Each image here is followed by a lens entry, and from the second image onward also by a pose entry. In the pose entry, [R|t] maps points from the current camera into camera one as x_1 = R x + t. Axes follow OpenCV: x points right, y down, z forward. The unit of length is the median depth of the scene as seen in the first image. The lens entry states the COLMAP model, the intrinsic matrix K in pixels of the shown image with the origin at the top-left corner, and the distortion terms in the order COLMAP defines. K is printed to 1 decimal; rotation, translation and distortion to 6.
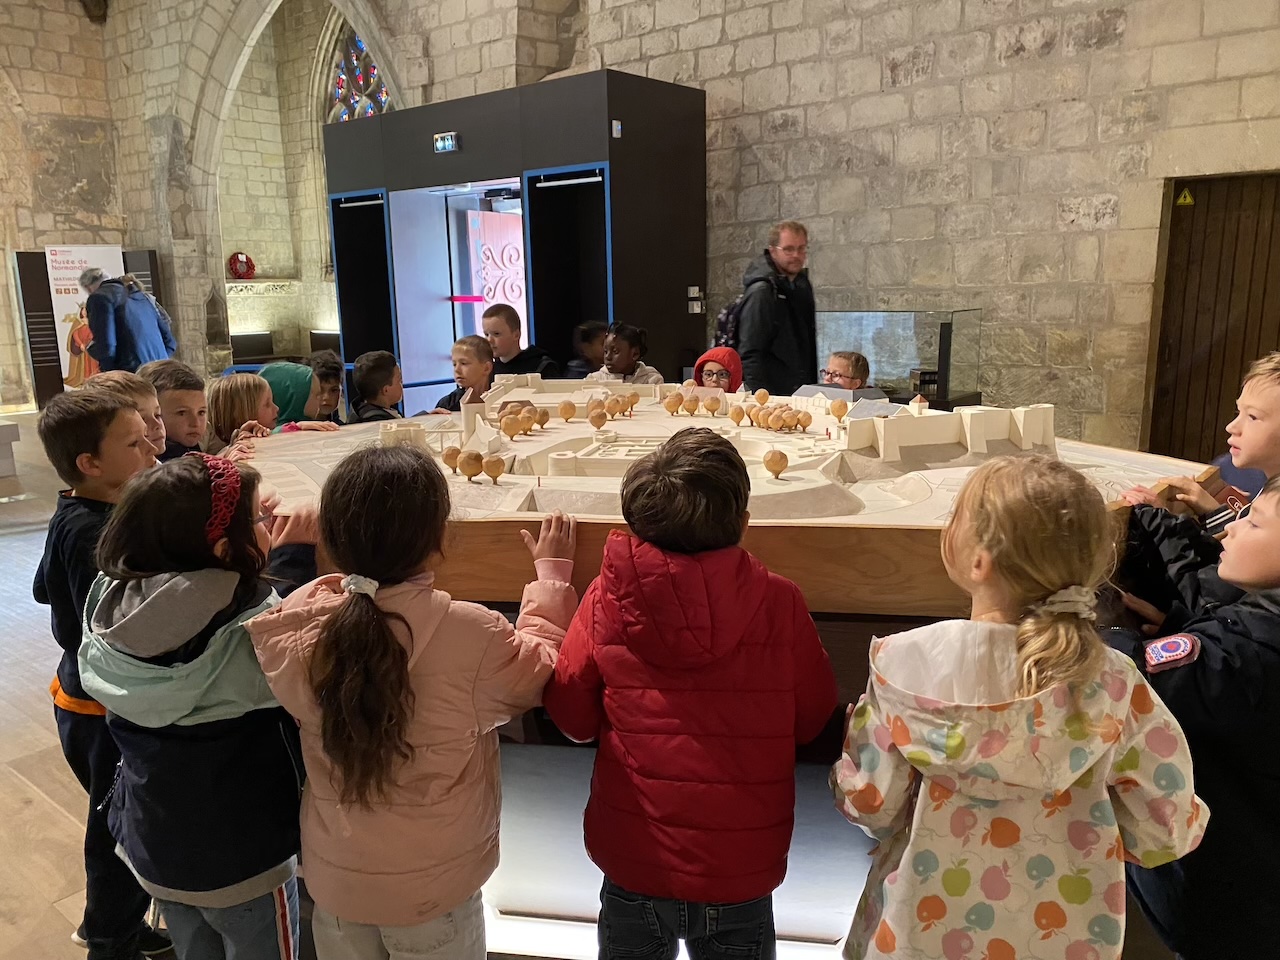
lens RADIAL K [[974.7, 0, 635.0], [0, 974.7, 481.4], [0, 0, 1]] dist [0.025471, -0.012755]
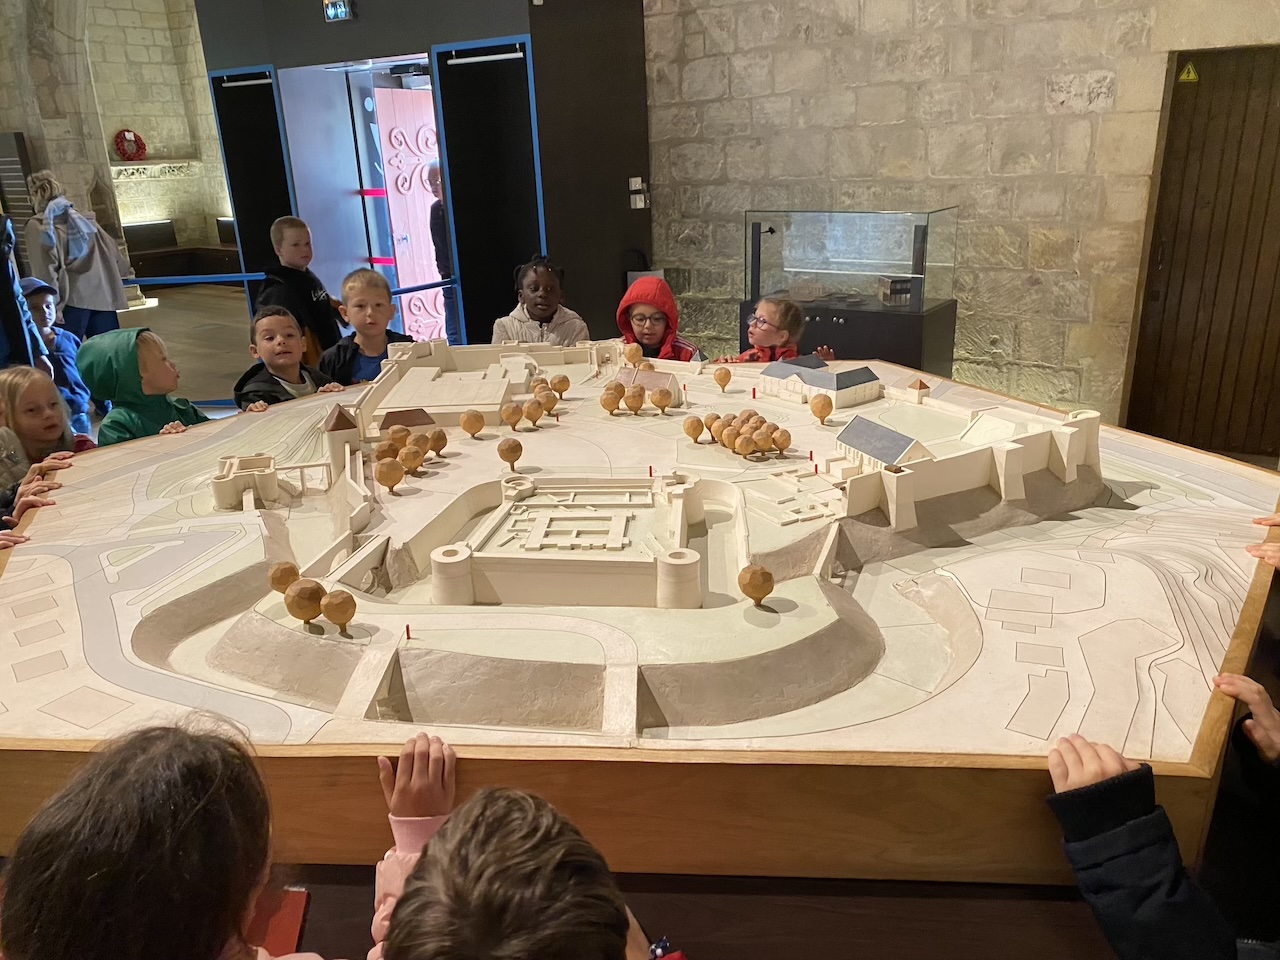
lens RADIAL K [[974.7, 0, 648.8], [0, 974.7, 479.2], [0, 0, 1]] dist [0.025471, -0.012755]
pose [[0.997335, -0.041612, 0.059933, 0.008938], [0.033191, 0.990260, 0.135215, -0.055145], [-0.064976, -0.132865, 0.989002, 0.096995]]
